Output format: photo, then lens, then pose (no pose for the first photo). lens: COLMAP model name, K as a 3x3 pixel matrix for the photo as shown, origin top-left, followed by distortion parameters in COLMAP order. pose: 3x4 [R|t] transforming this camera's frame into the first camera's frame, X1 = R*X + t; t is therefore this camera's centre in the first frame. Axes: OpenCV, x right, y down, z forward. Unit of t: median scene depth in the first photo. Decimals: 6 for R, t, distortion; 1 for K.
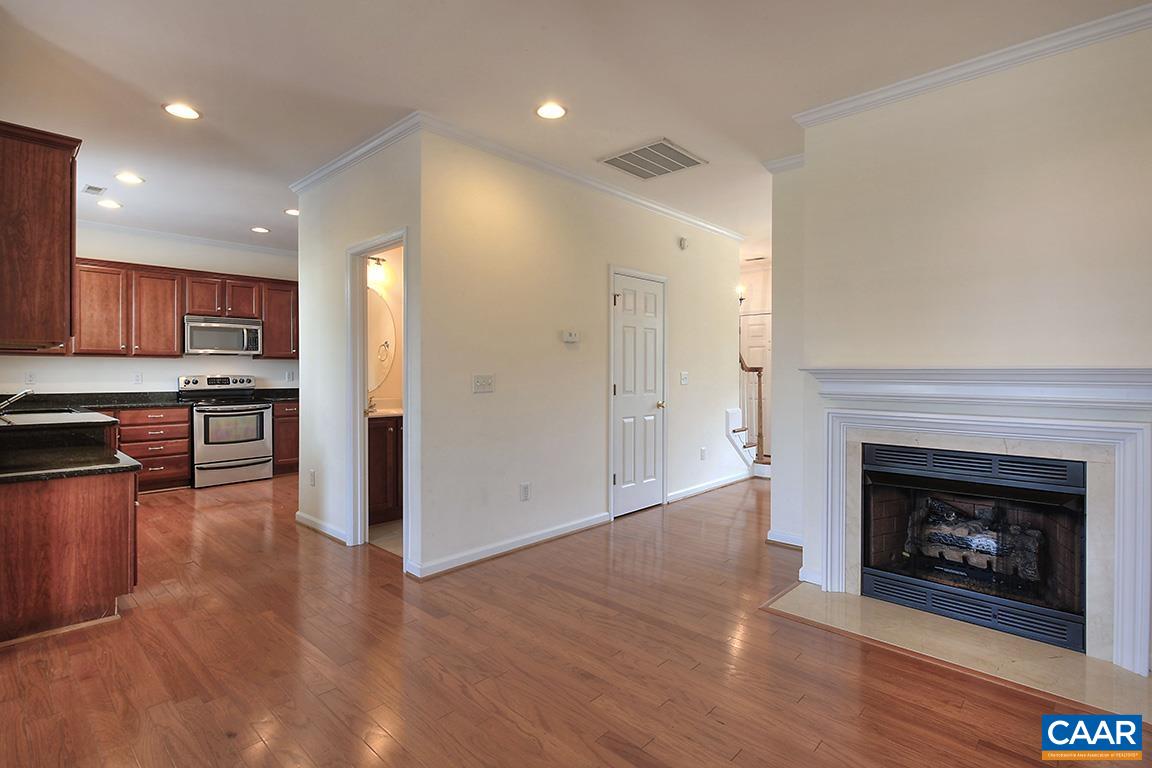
lens RADIAL K [[557.7, 0, 575.9], [0, 557.7, 377.3], [0, 0, 1]] dist [-0.003498, -0.000214]
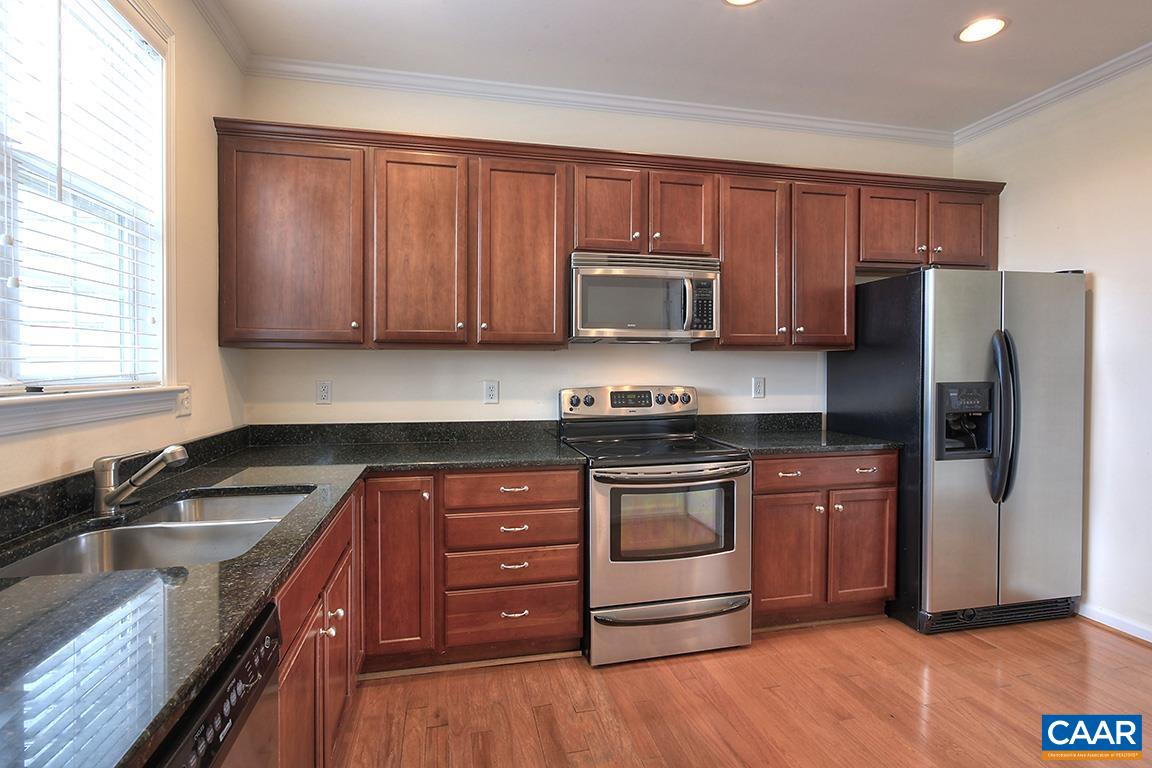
lens RADIAL K [[557.7, 0, 575.9], [0, 557.7, 377.3], [0, 0, 1]] dist [-0.003498, -0.000214]
pose [[0.827954, 0.004821, -0.560775, -0.459516], [-0.003981, 0.999988, 0.002720, -0.013456], [0.560782, -0.000019, 0.827964, 0.646842]]
